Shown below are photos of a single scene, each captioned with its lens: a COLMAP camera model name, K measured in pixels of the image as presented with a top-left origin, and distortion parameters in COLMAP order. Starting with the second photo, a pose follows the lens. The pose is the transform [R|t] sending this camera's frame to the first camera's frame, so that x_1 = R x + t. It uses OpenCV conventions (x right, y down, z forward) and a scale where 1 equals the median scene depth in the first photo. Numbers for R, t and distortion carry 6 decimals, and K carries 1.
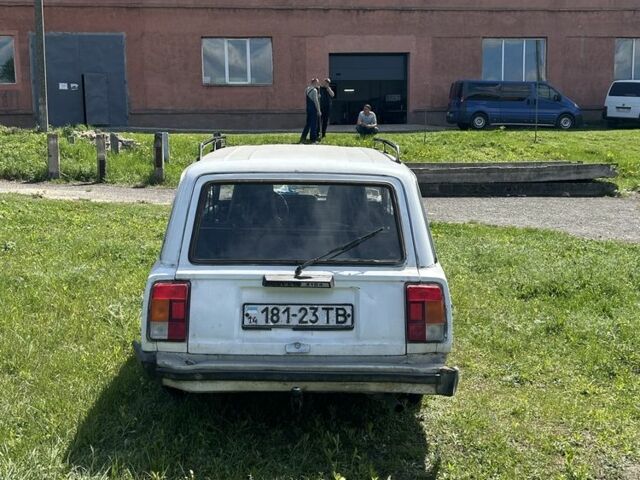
lens RADIAL K [[807.3, 0, 319.7], [0, 807.3, 240.9], [0, 0, 1]] dist [0.077263, 0.000000]
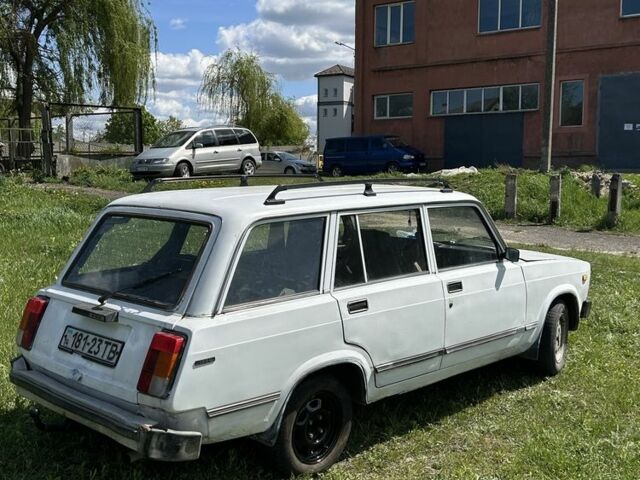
lens RADIAL K [[807.3, 0, 317.4], [0, 807.3, 239.1], [0, 0, 1]] dist [0.077263, 0.000000]
pose [[0.705115, 0.073876, -0.705234, 0.894278], [-0.110846, 0.993815, -0.006720, -0.066787], [0.700376, 0.082911, 0.708943, 0.449085]]
